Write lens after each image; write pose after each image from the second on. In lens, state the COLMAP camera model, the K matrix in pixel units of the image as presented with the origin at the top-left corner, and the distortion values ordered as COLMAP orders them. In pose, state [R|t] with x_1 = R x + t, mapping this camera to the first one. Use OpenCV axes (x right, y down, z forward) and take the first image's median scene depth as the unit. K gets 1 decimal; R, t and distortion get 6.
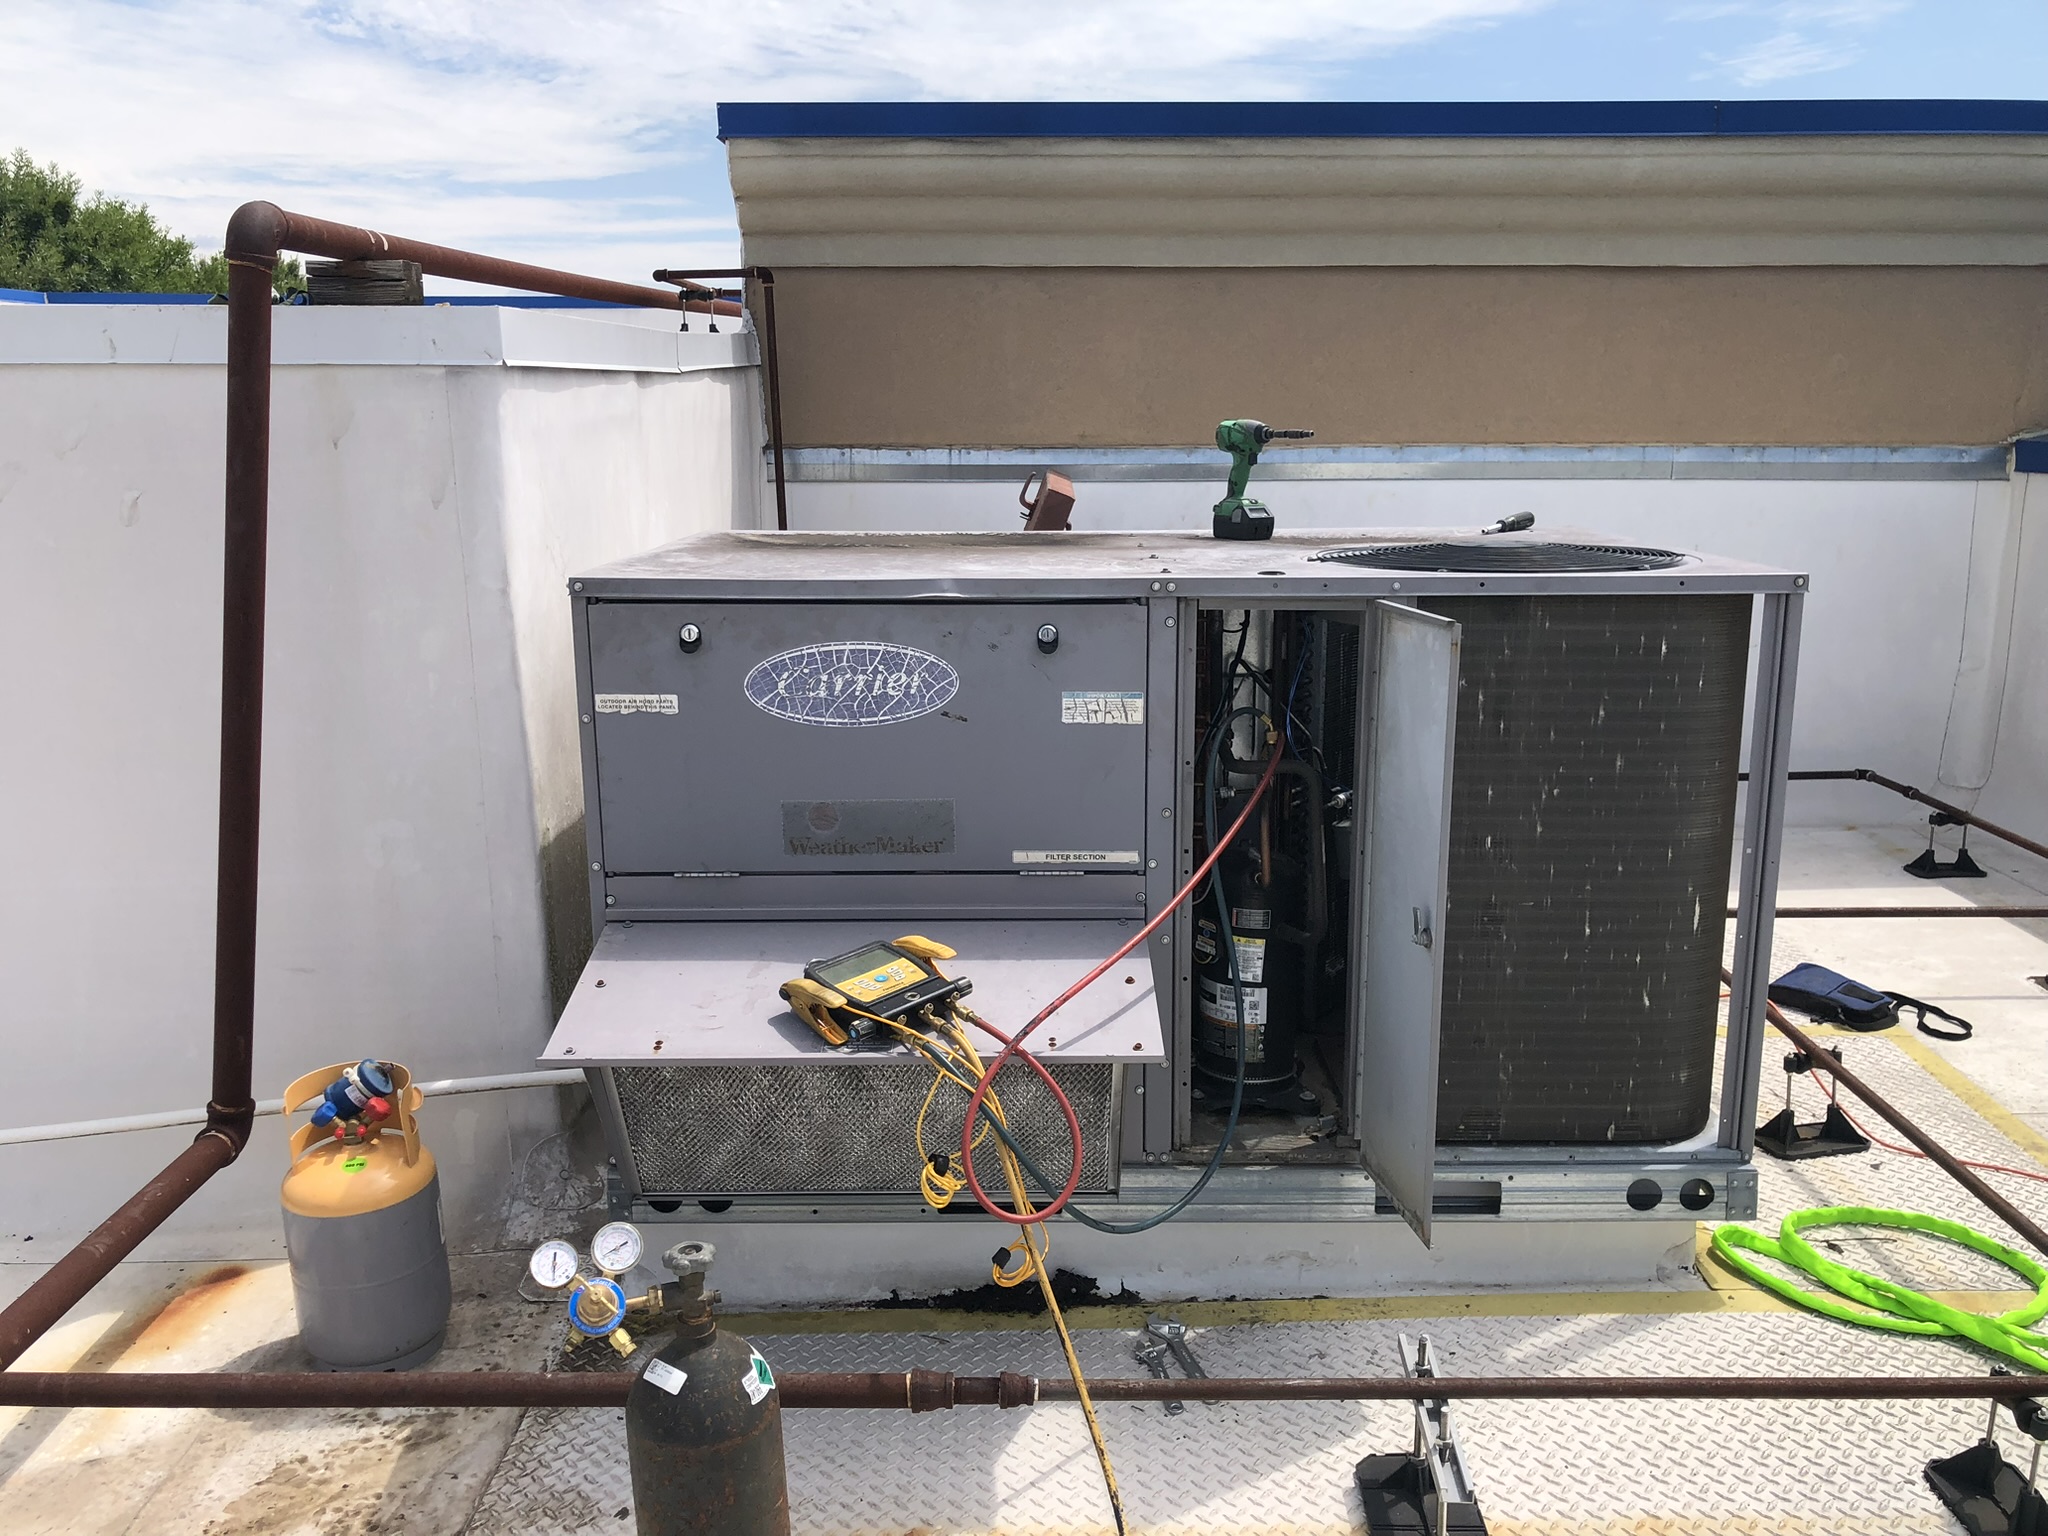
lens RADIAL K [[1685.4, 0, 1024.0], [0, 1685.4, 768.0], [0, 0, 1]] dist [-0.043181, 0.086972]
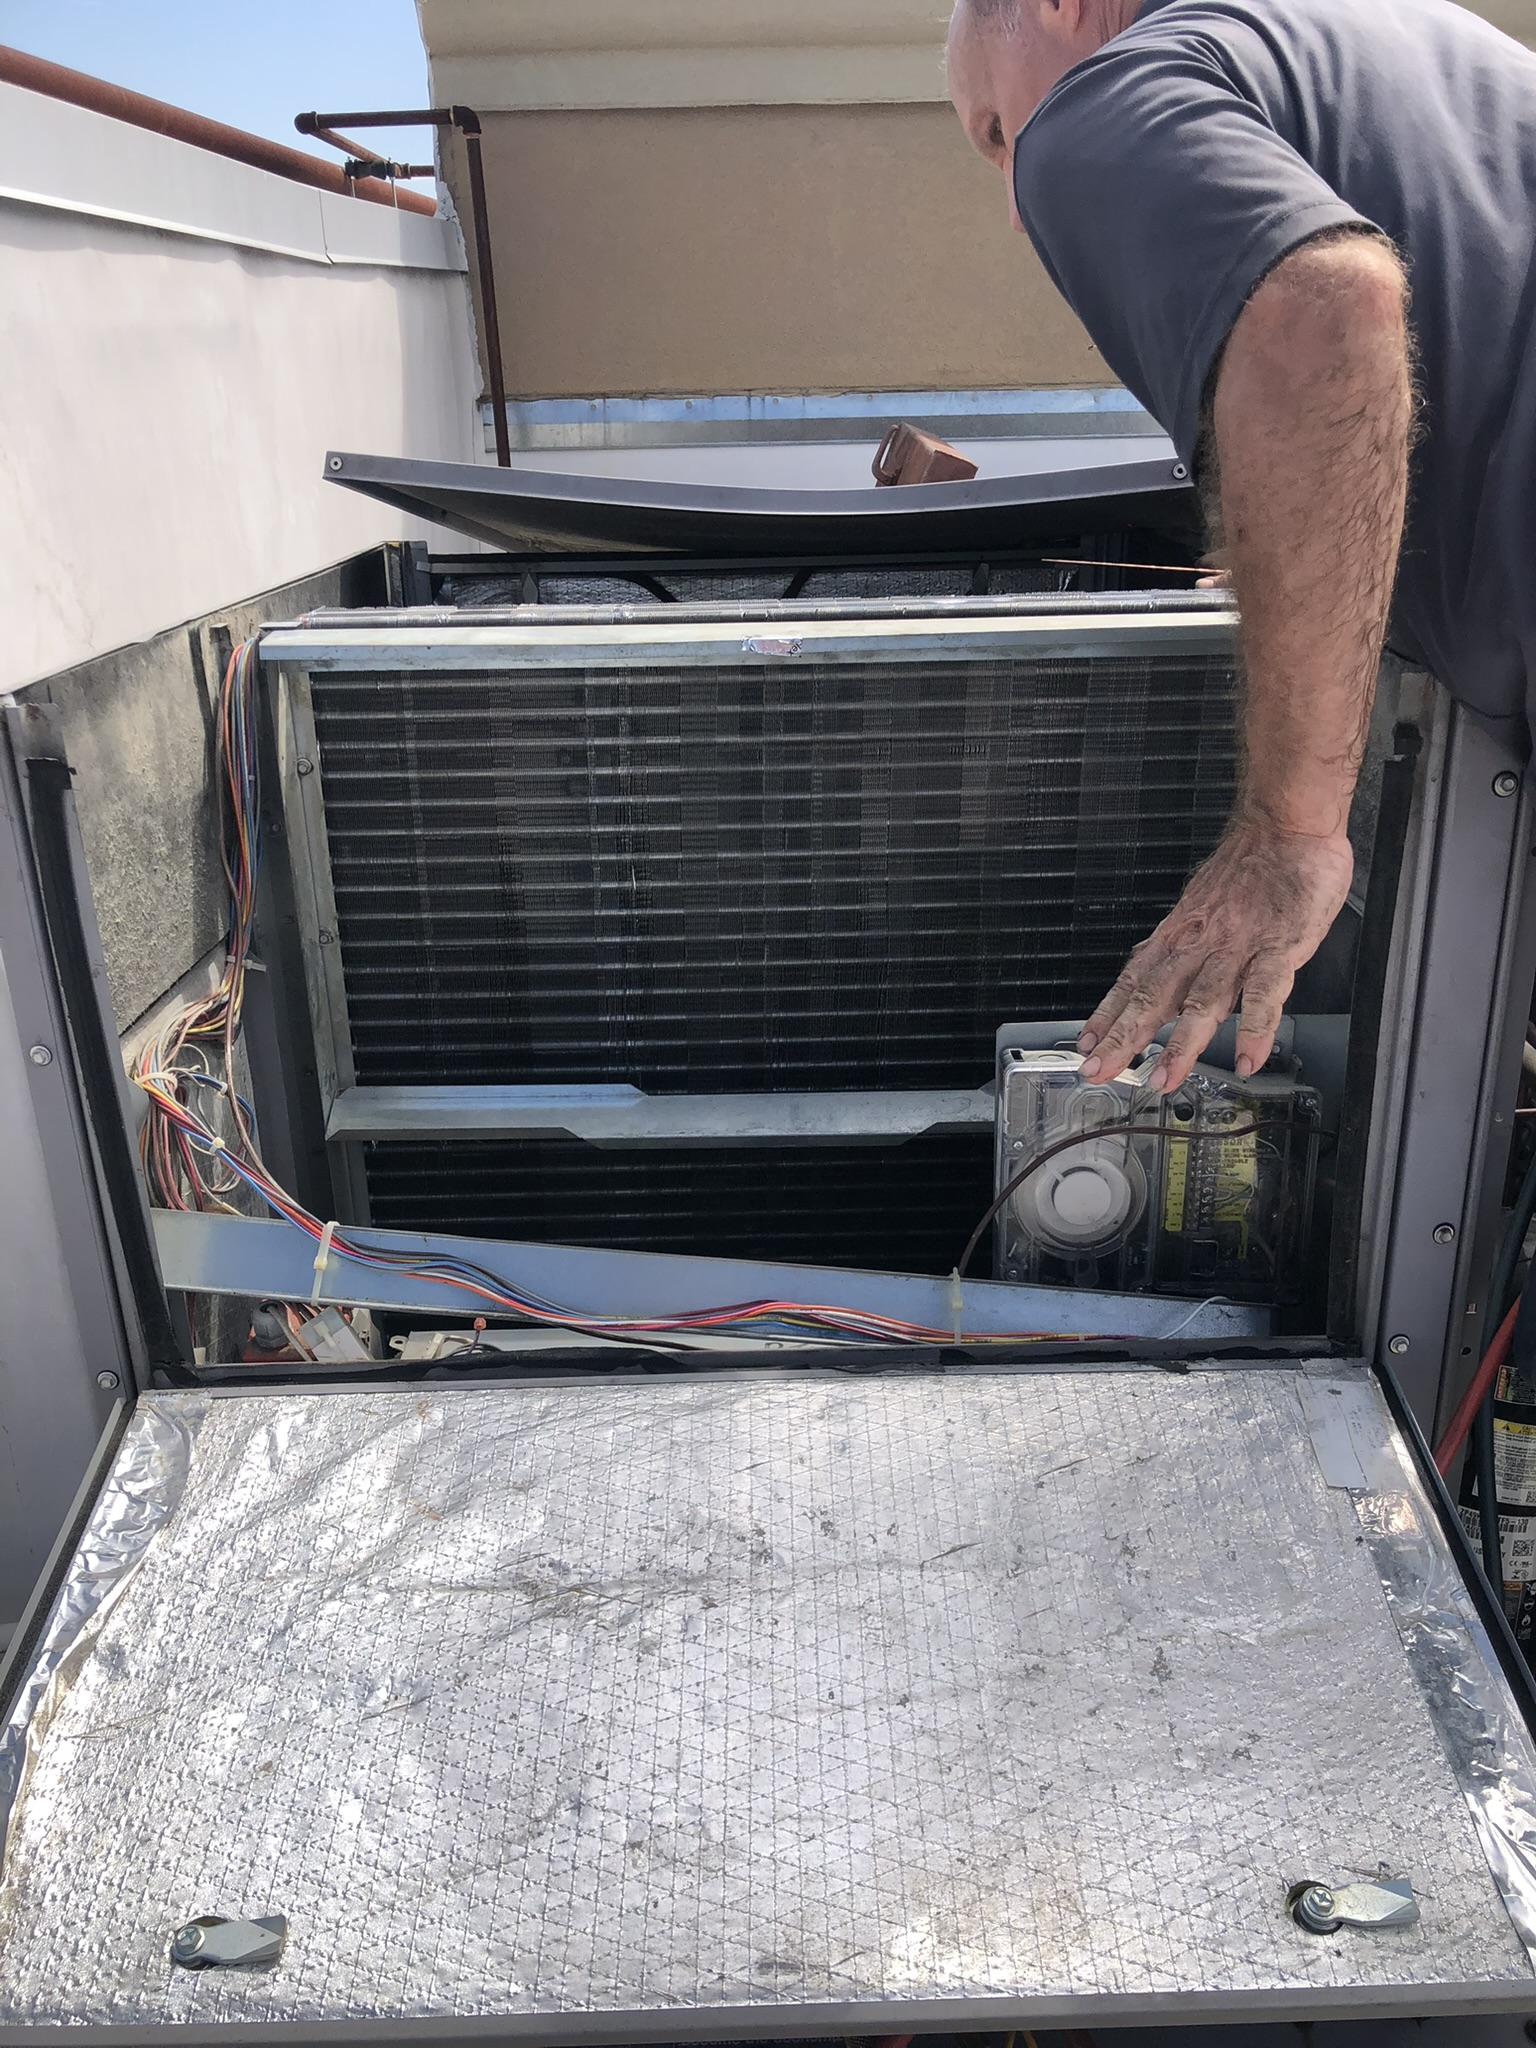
lens RADIAL K [[1685.4, 0, 739.4], [0, 1685.4, 1027.8], [0, 0, 1]] dist [-0.043181, 0.086972]
pose [[0.999756, -0.014961, -0.016260, -0.042595], [0.017383, 0.986832, 0.160811, -0.047658], [0.013640, -0.161054, 0.986851, 0.297786]]
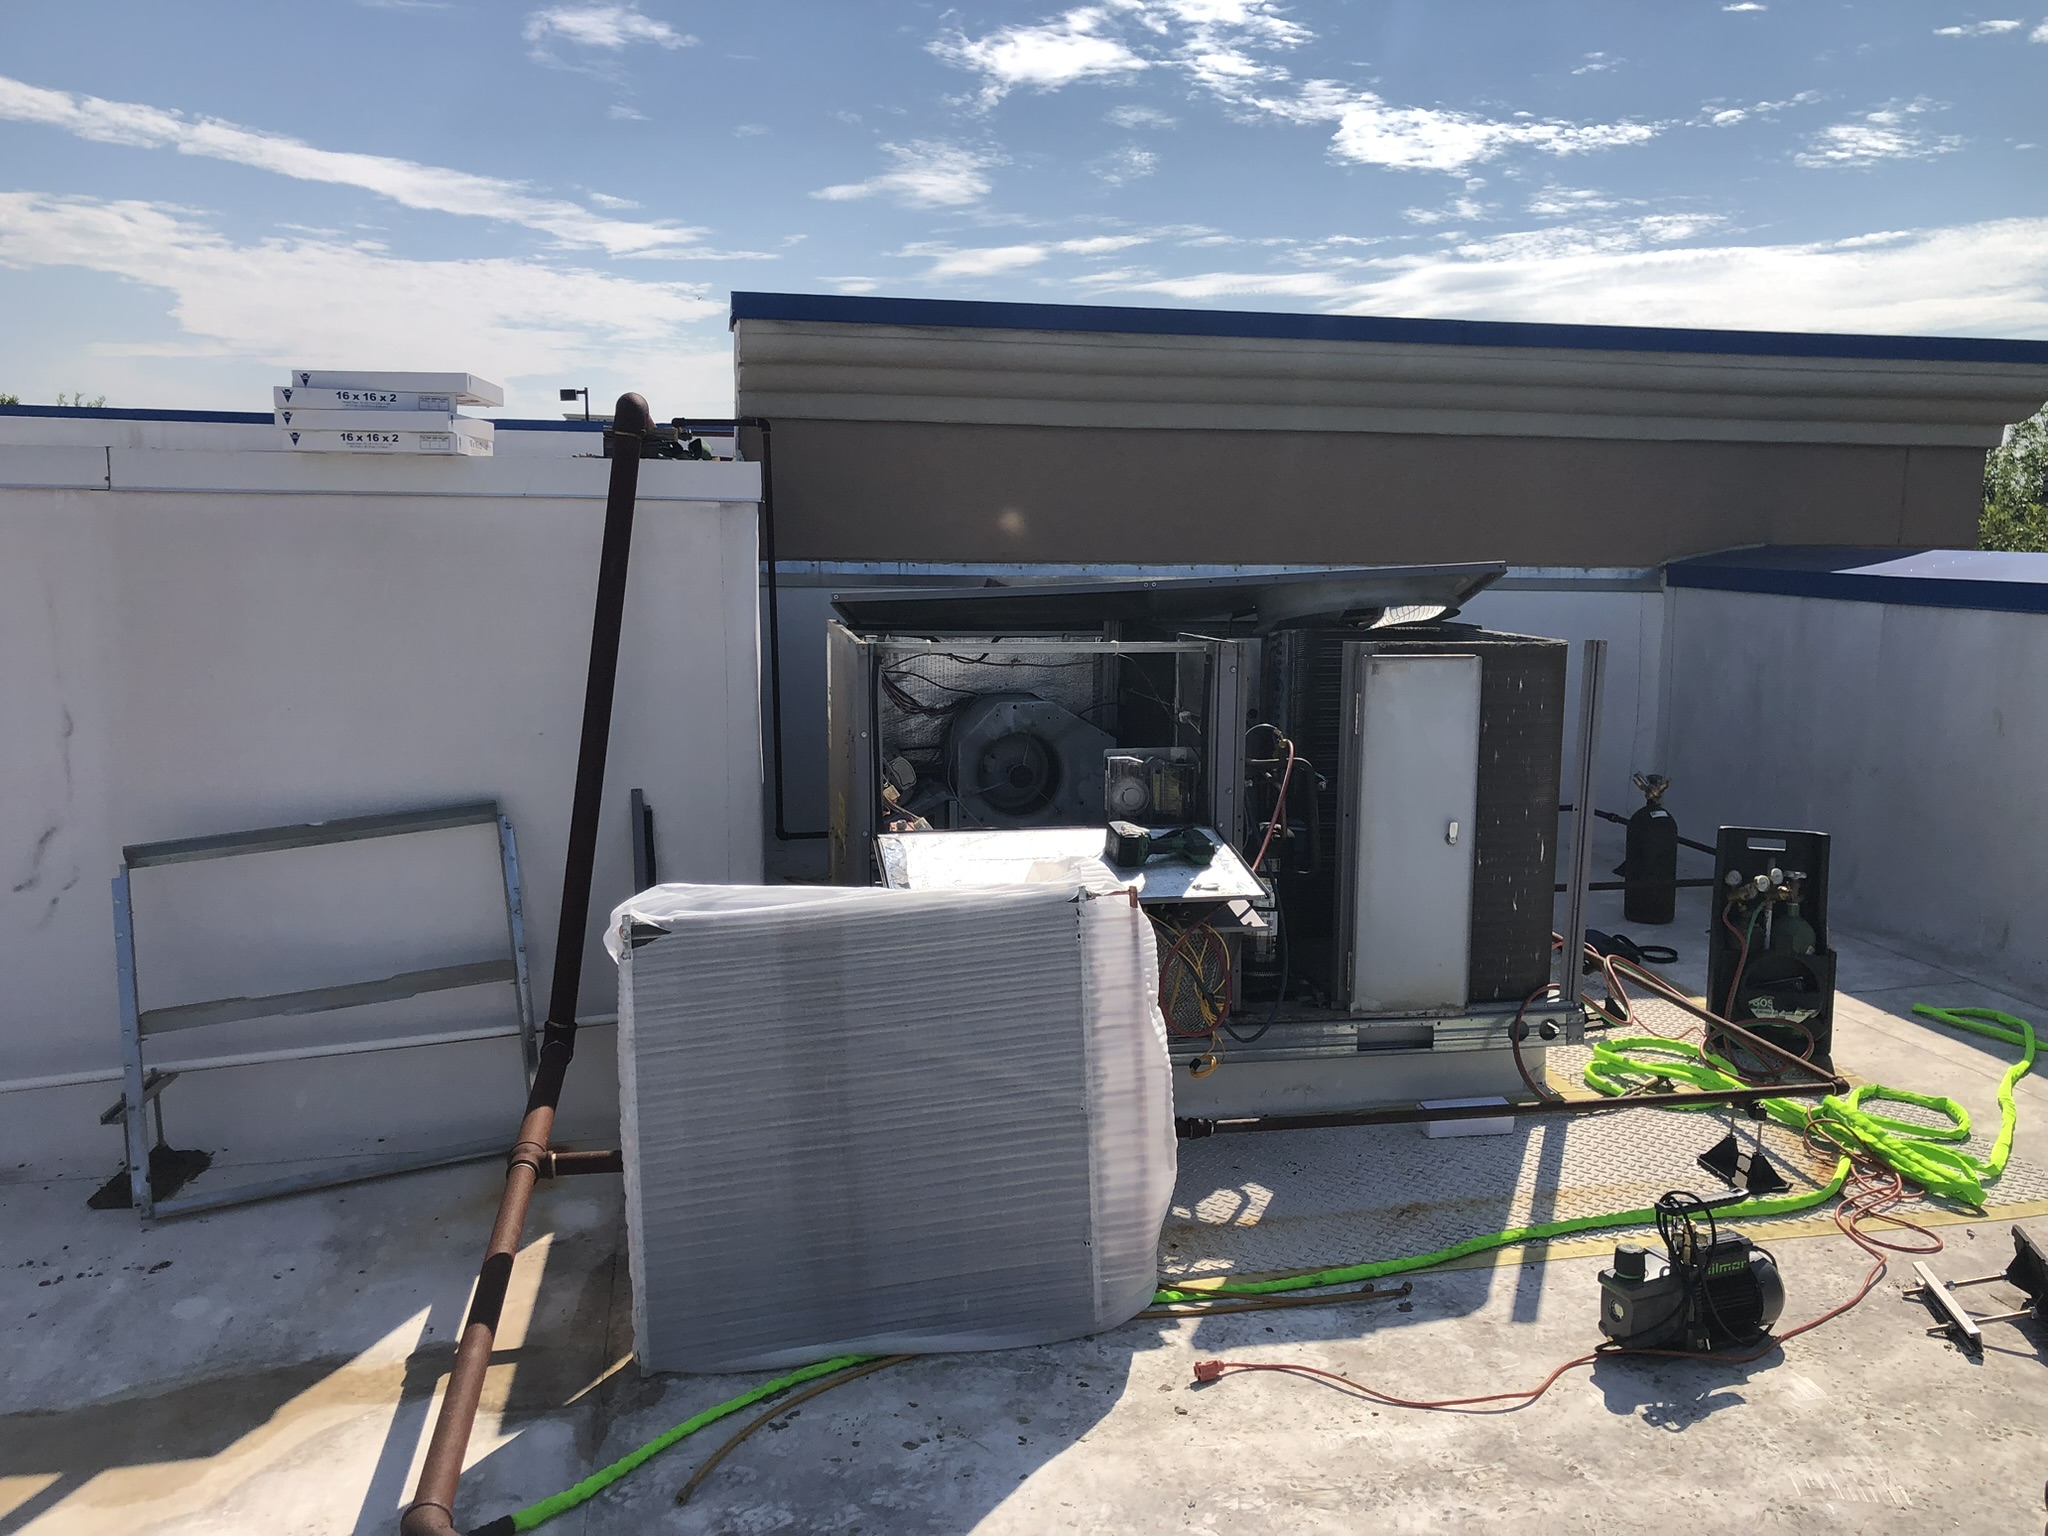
lens RADIAL K [[1644.7, 0, 1024.0], [0, 1644.7, 768.0], [0, 0, 1]] dist [-0.033914, -0.000846]
pose [[0.982988, -0.013198, 0.183194, -0.191470], [0.025456, 0.997579, -0.064723, 0.050136], [-0.181896, 0.068285, 0.980944, -0.231279]]
